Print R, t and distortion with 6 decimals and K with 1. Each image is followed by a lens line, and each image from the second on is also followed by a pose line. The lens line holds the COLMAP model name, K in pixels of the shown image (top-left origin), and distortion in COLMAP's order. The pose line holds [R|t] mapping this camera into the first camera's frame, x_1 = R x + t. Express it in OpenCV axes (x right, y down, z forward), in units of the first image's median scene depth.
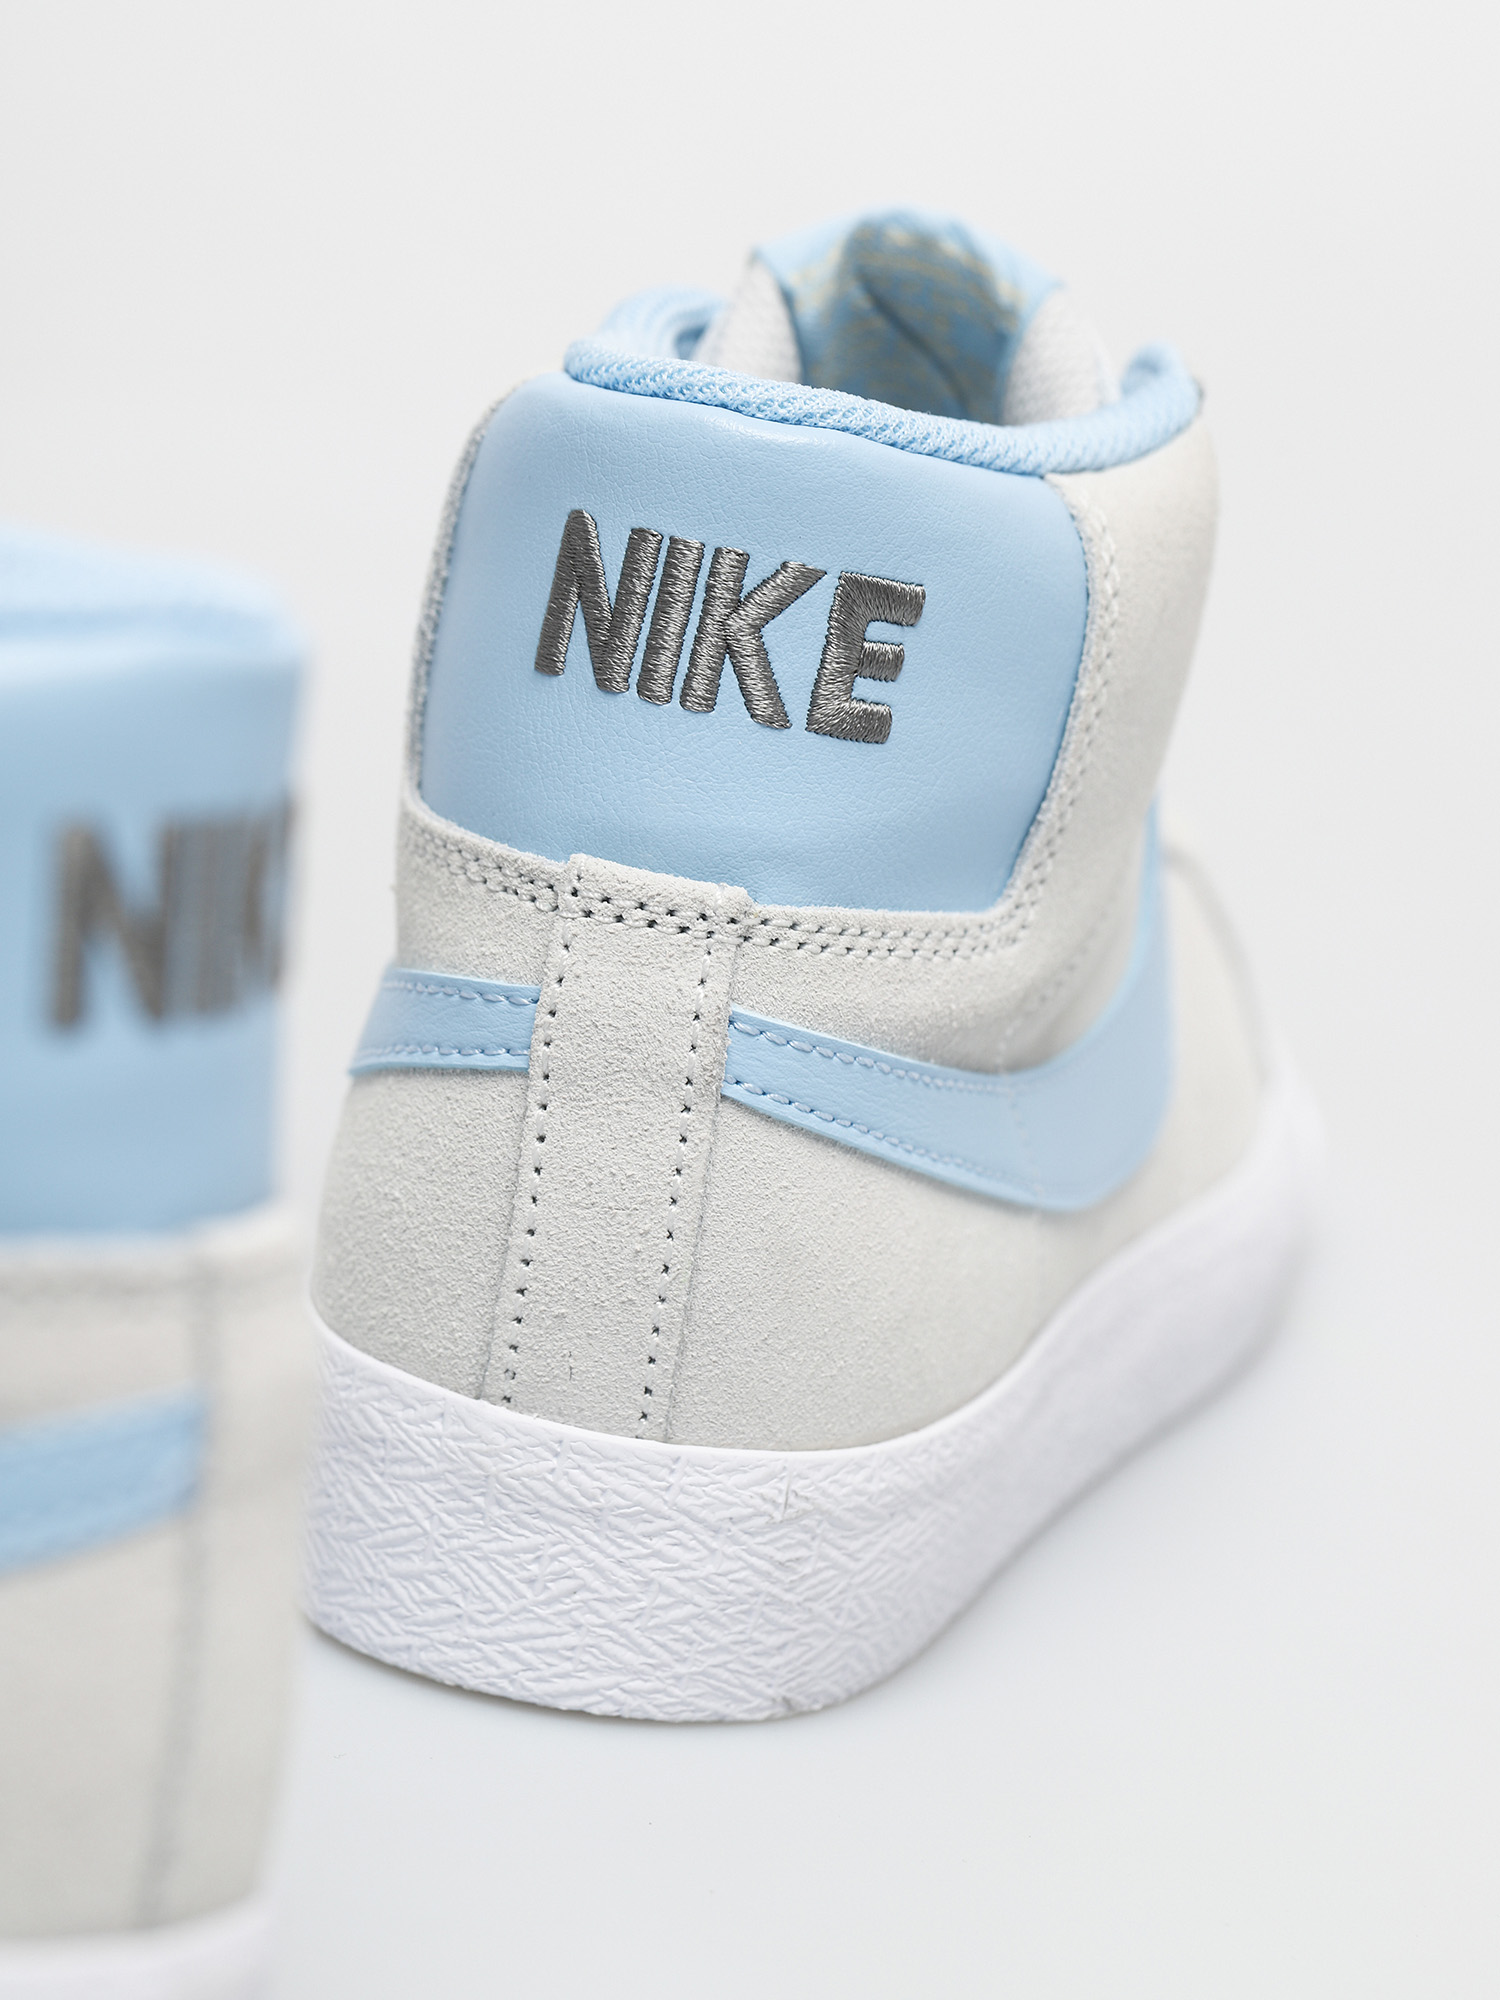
lens RADIAL K [[7627.2, 0, 750.0], [0, 7627.2, 1000.0], [0, 0, 1]] dist [-0.135877, 0.960244]
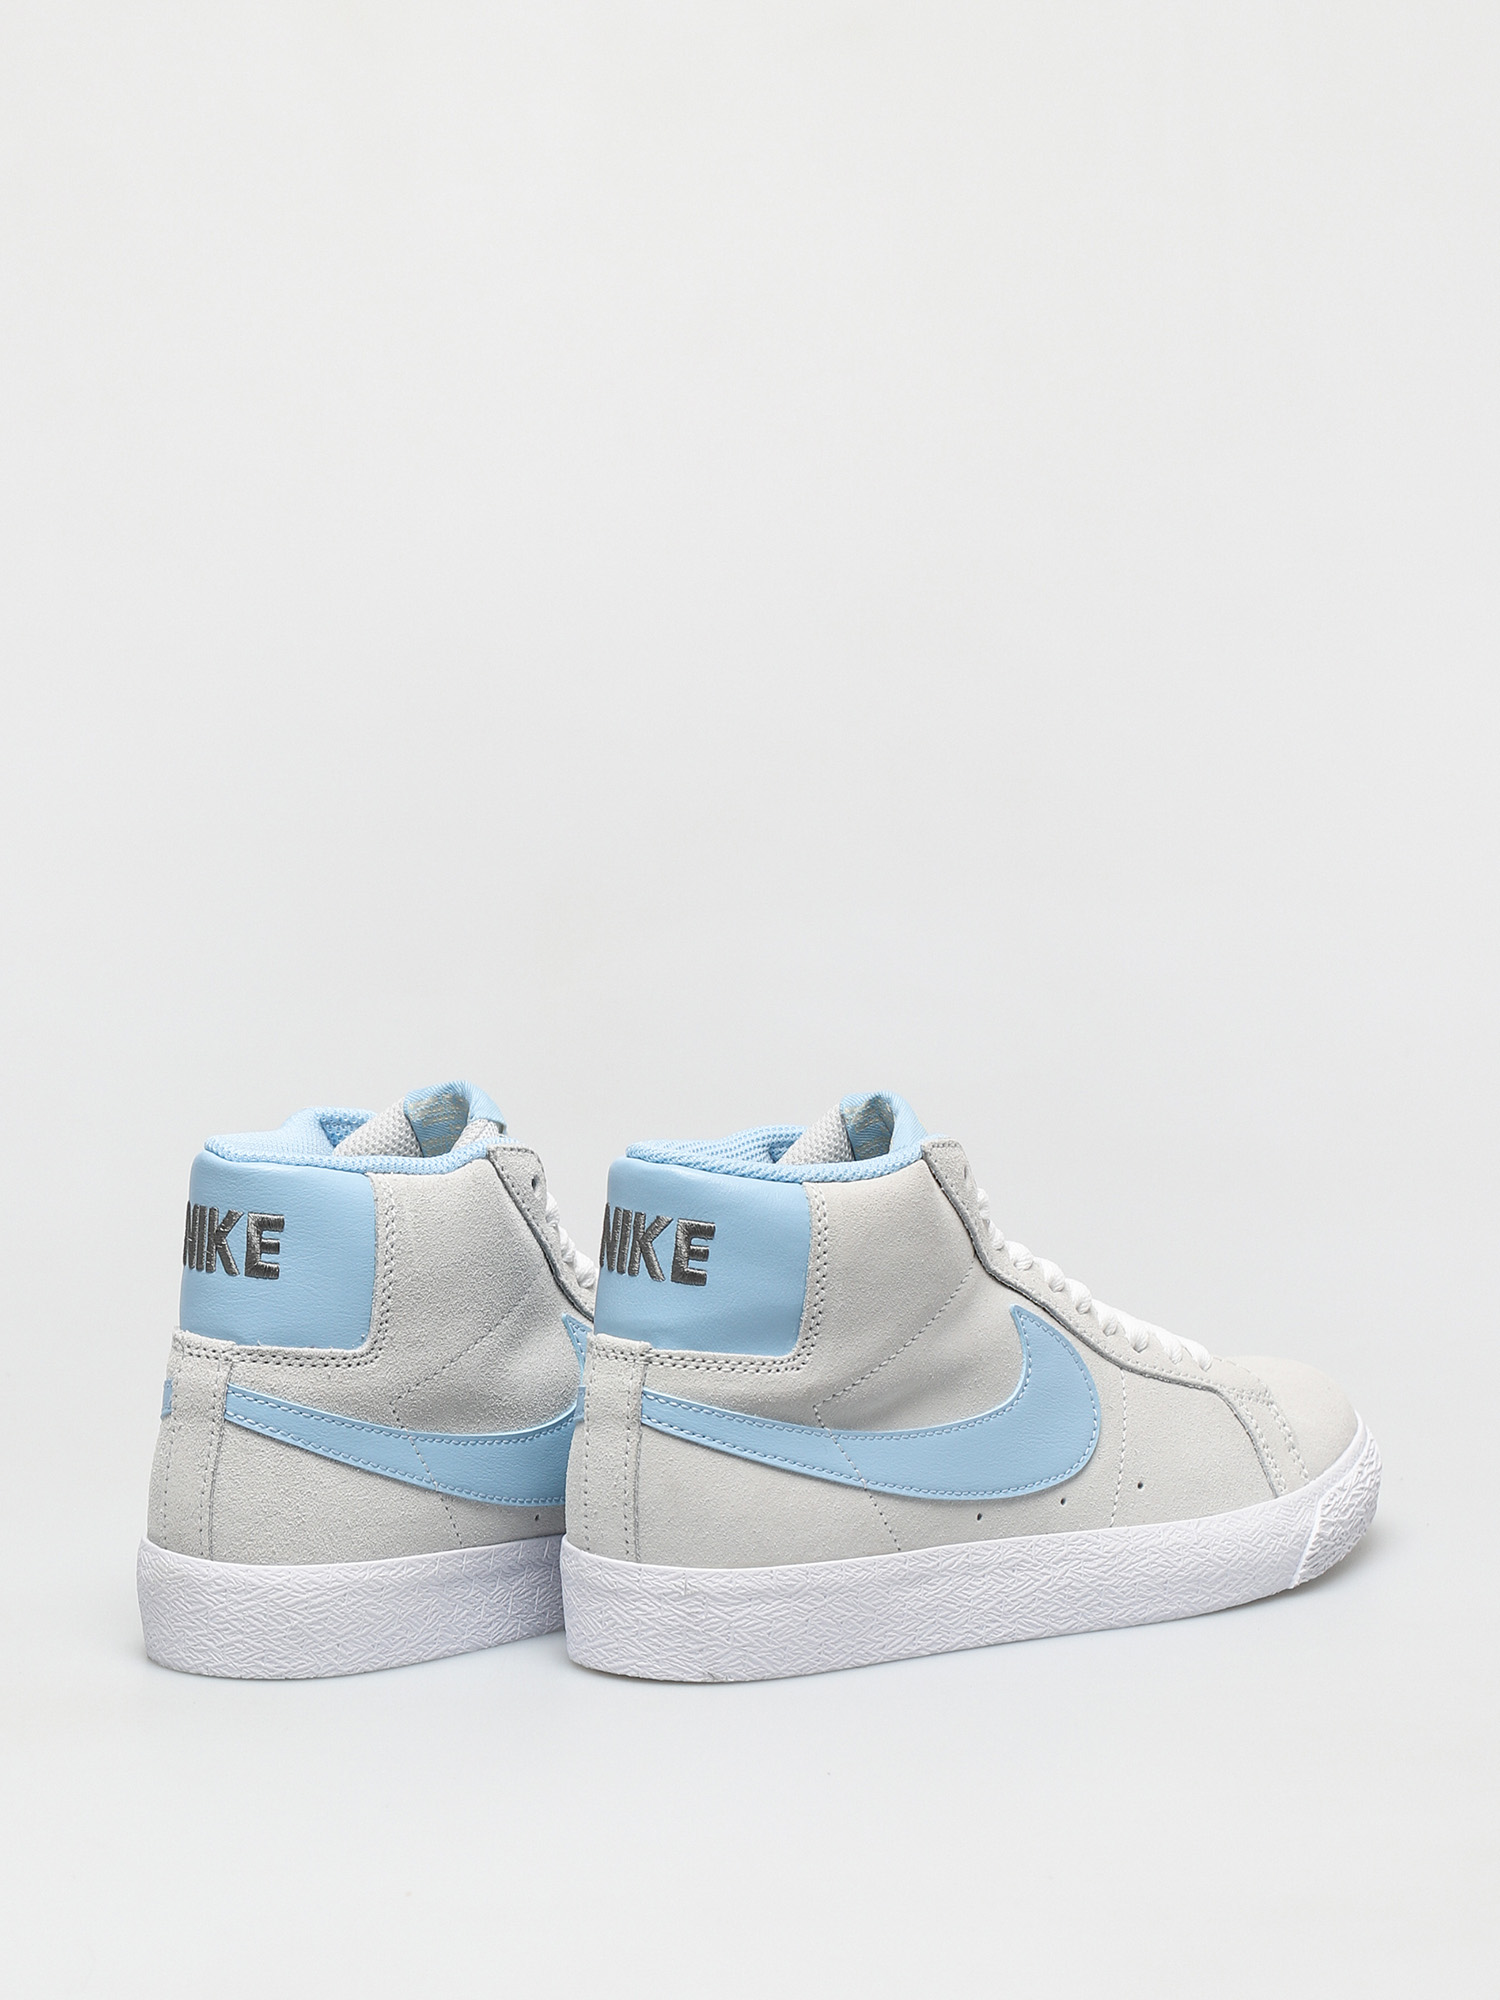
lens RADIAL K [[7627.2, 0, 750.0], [0, 7627.2, 1000.0], [0, 0, 1]] dist [-0.135877, 0.960244]
pose [[0.815975, -0.082802, -0.572127, 1.493541], [-0.025593, 0.983544, -0.178846, 0.327625], [0.577521, 0.160577, 0.800428, -1.049944]]
